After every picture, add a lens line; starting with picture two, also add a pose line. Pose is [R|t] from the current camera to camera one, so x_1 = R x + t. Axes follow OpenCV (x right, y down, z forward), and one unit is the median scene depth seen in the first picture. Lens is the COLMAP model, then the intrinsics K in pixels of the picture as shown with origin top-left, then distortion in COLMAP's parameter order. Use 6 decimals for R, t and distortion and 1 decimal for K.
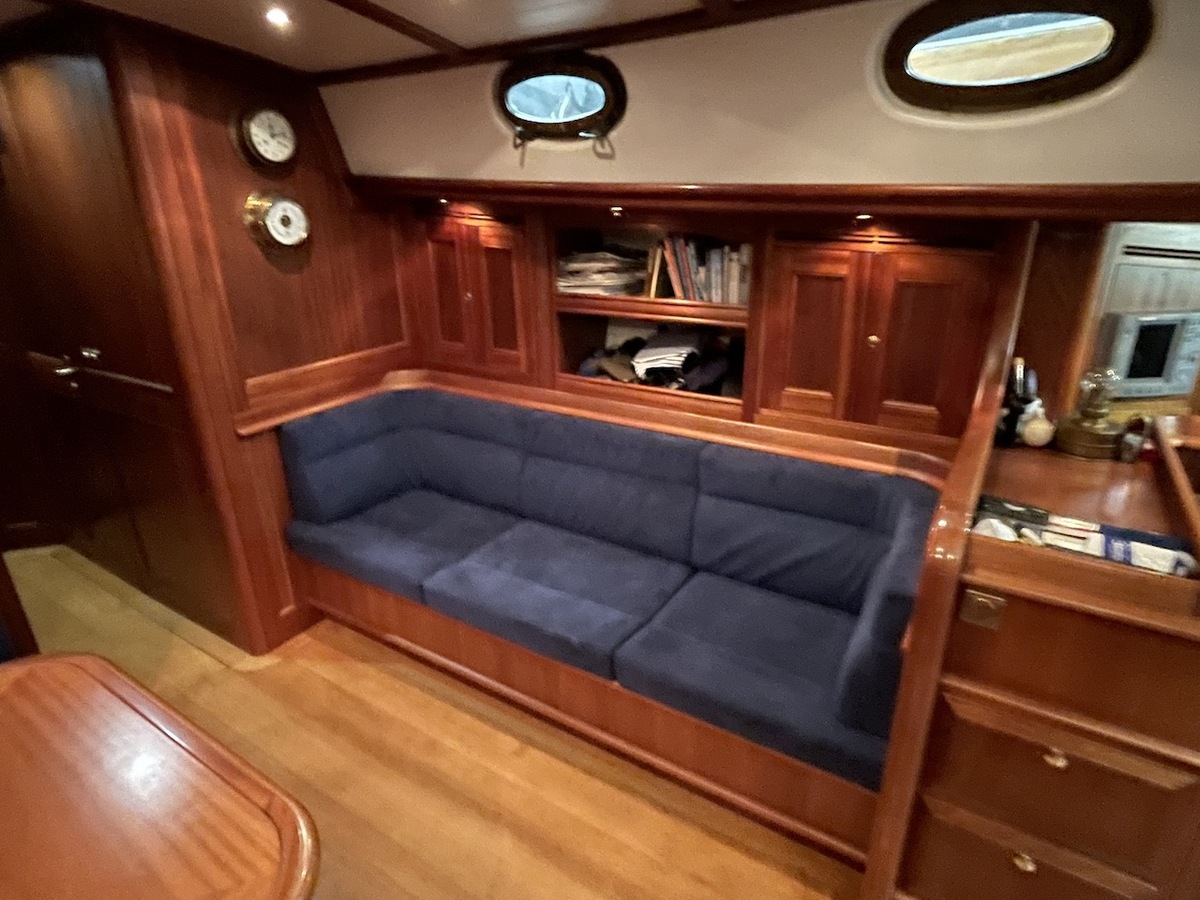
lens RADIAL K [[667.8, 0, 600.0], [0, 667.8, 450.0], [0, 0, 1]] dist [-0.004008, -0.001108]
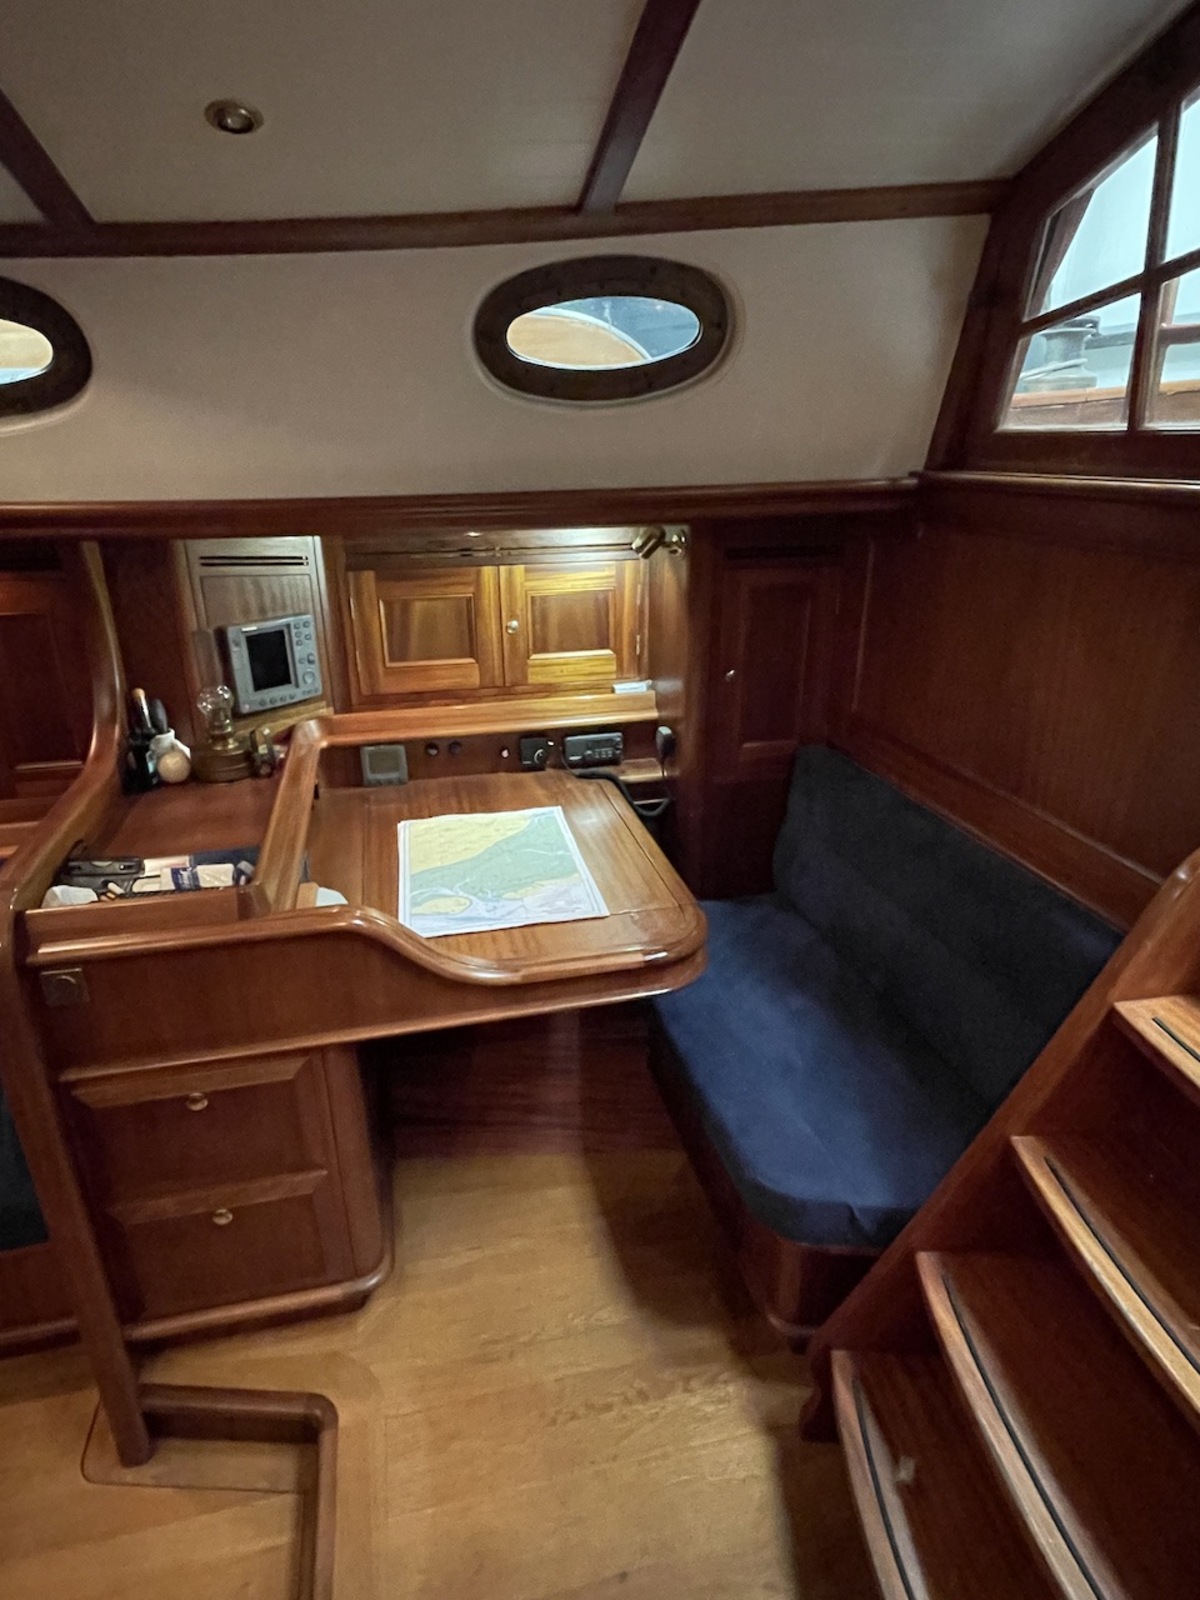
lens RADIAL K [[890.4, 0, 600.0], [0, 890.4, 800.0], [0, 0, 1]] dist [-0.004008, -0.001108]
pose [[0.692287, -0.257149, 0.674250, 0.232945], [0.256606, 0.961007, 0.103044, 0.040844], [-0.674457, 0.101681, 0.731279, -0.270689]]
